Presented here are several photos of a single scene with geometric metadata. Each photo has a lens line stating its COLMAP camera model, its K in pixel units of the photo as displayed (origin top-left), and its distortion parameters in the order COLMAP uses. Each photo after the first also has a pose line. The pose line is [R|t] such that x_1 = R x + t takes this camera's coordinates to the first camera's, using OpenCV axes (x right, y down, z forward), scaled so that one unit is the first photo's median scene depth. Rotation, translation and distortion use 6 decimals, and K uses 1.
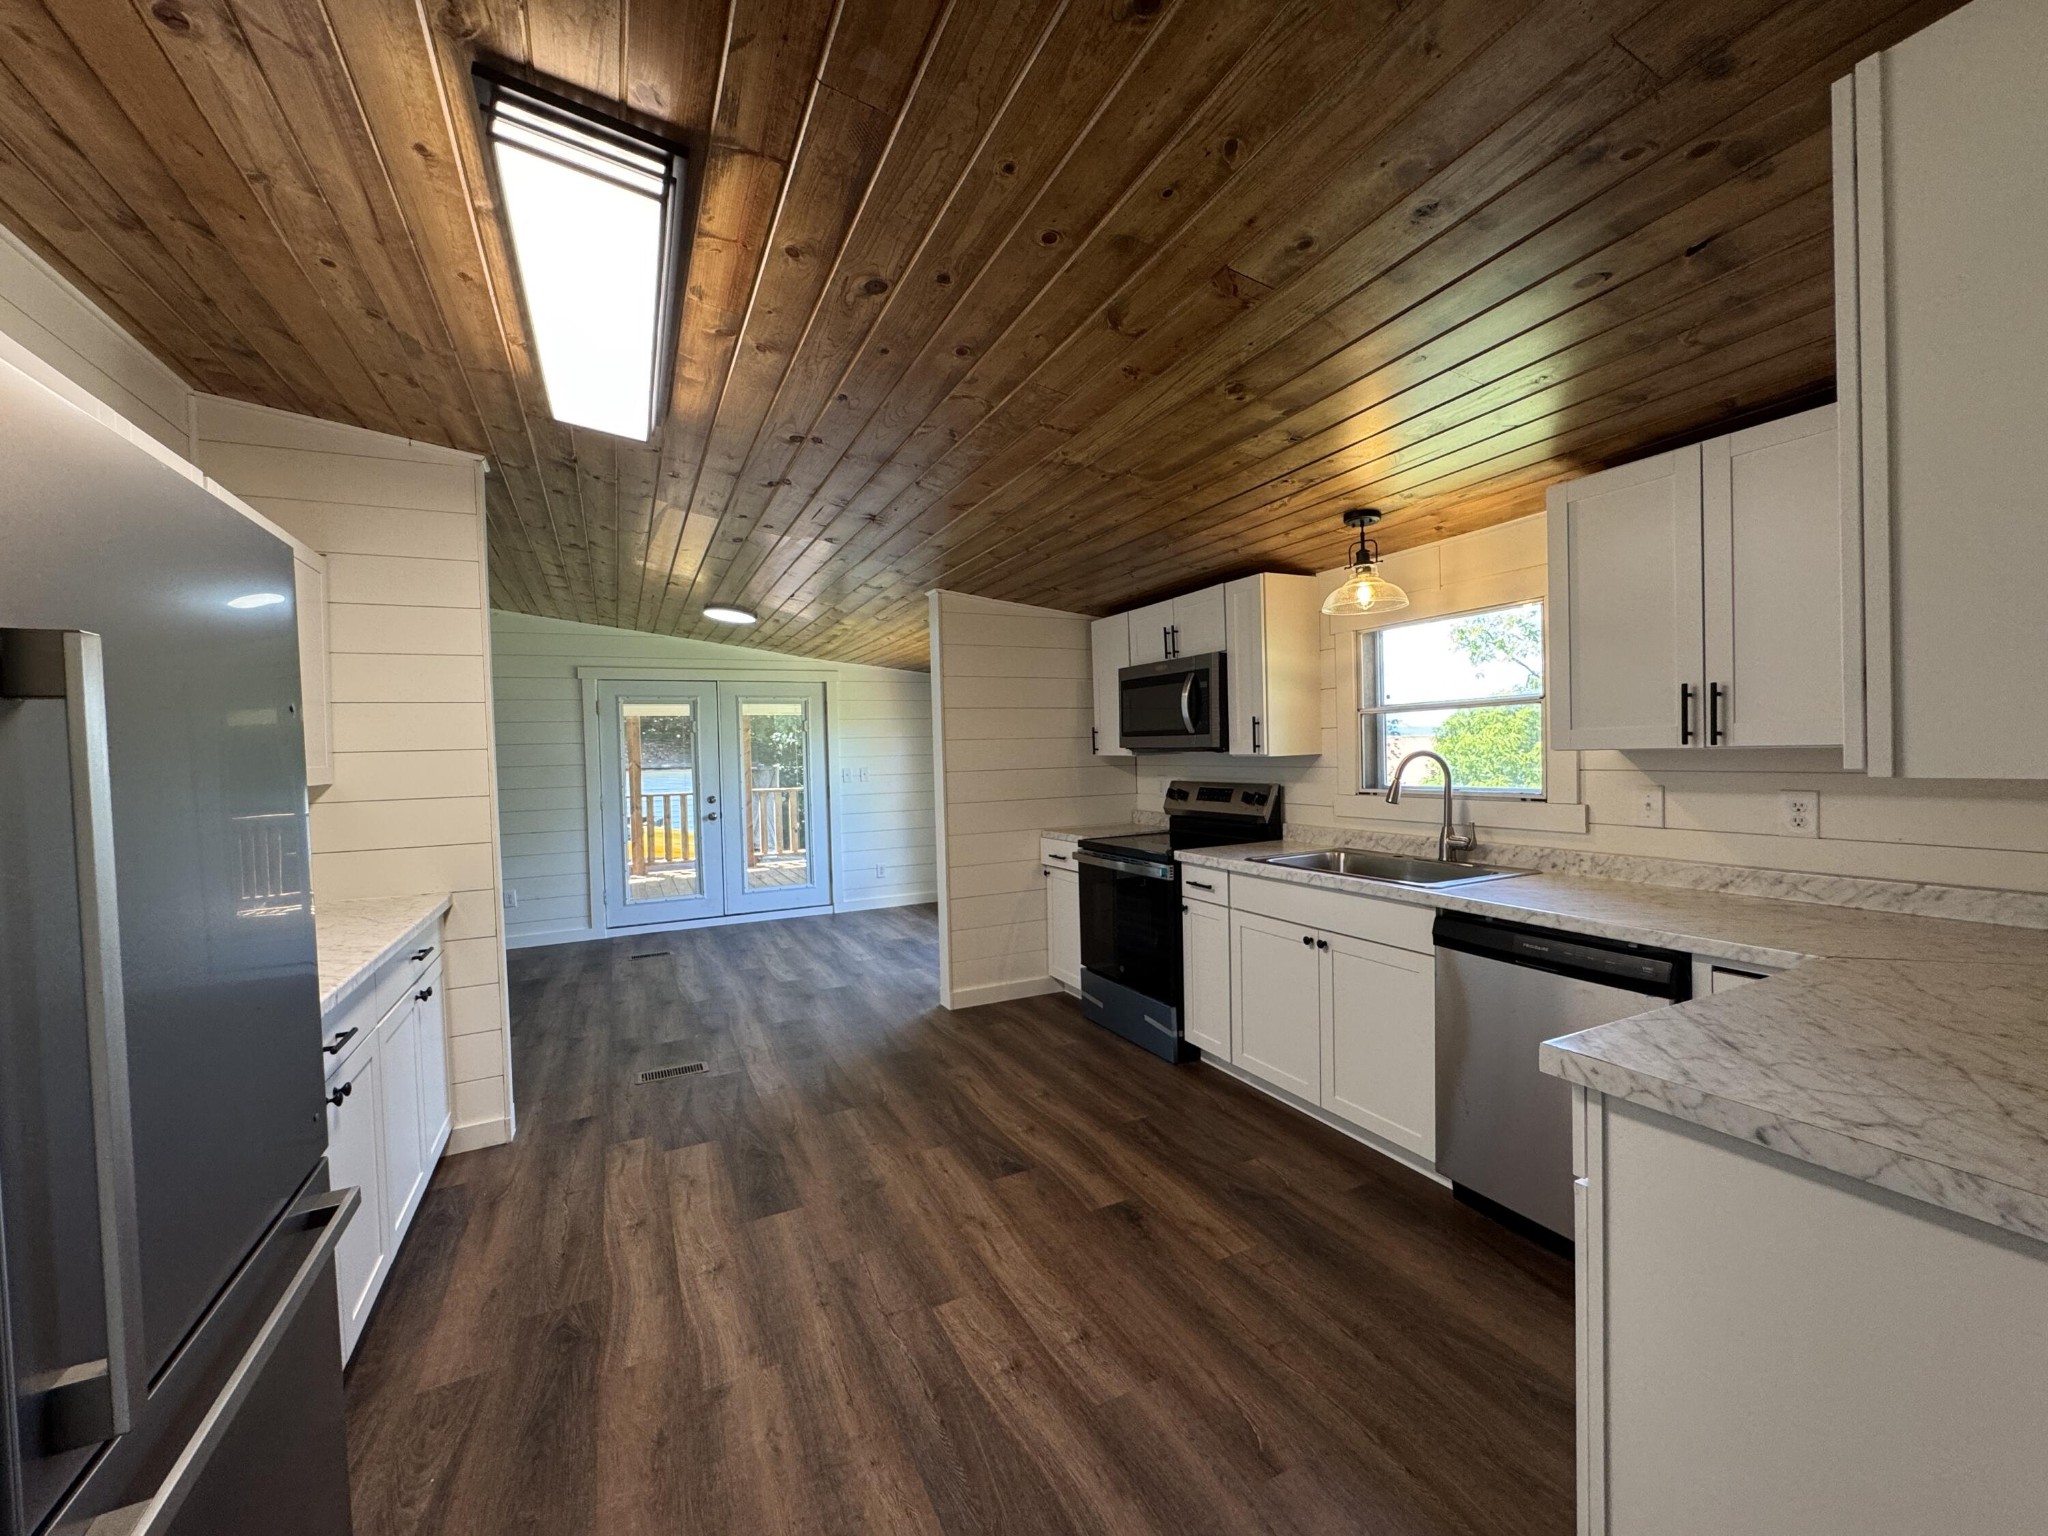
lens RADIAL K [[818.6, 0, 1022.5], [0, 818.6, 770.0], [0, 0, 1]] dist [-0.003224, 0.000063]
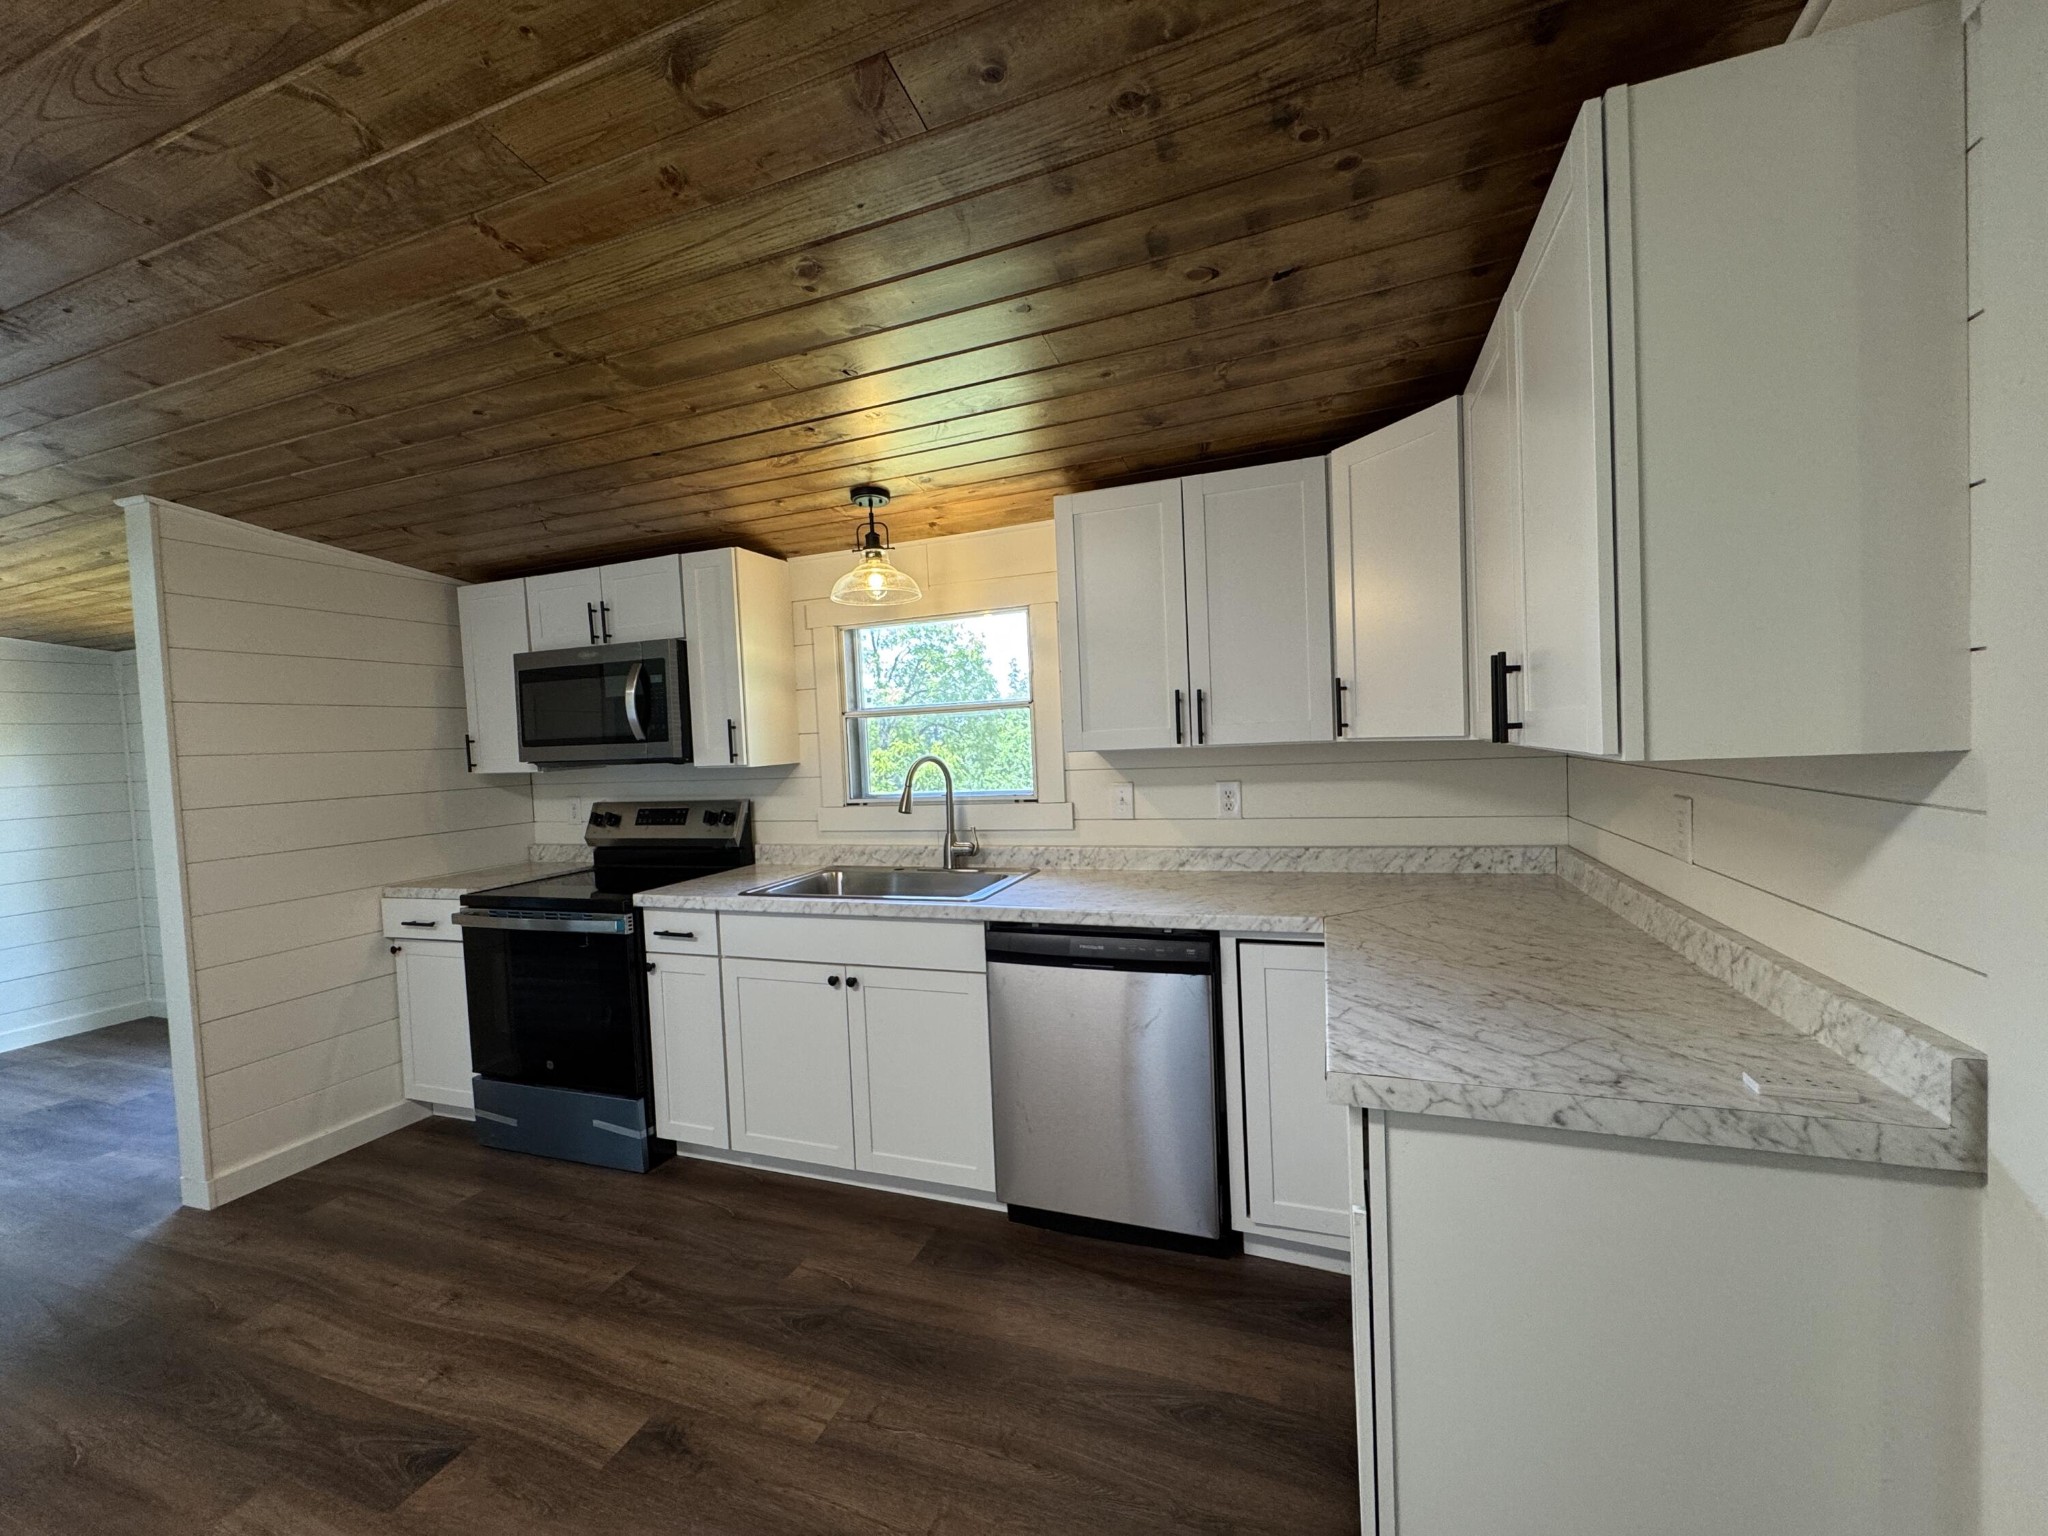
lens RADIAL K [[818.6, 0, 1022.5], [0, 818.6, 770.0], [0, 0, 1]] dist [-0.003224, 0.000063]
pose [[0.725064, -0.030825, 0.687991, -0.089929], [0.040737, 0.999168, 0.001835, -0.004461], [-0.687475, 0.026696, 0.725717, 0.244360]]
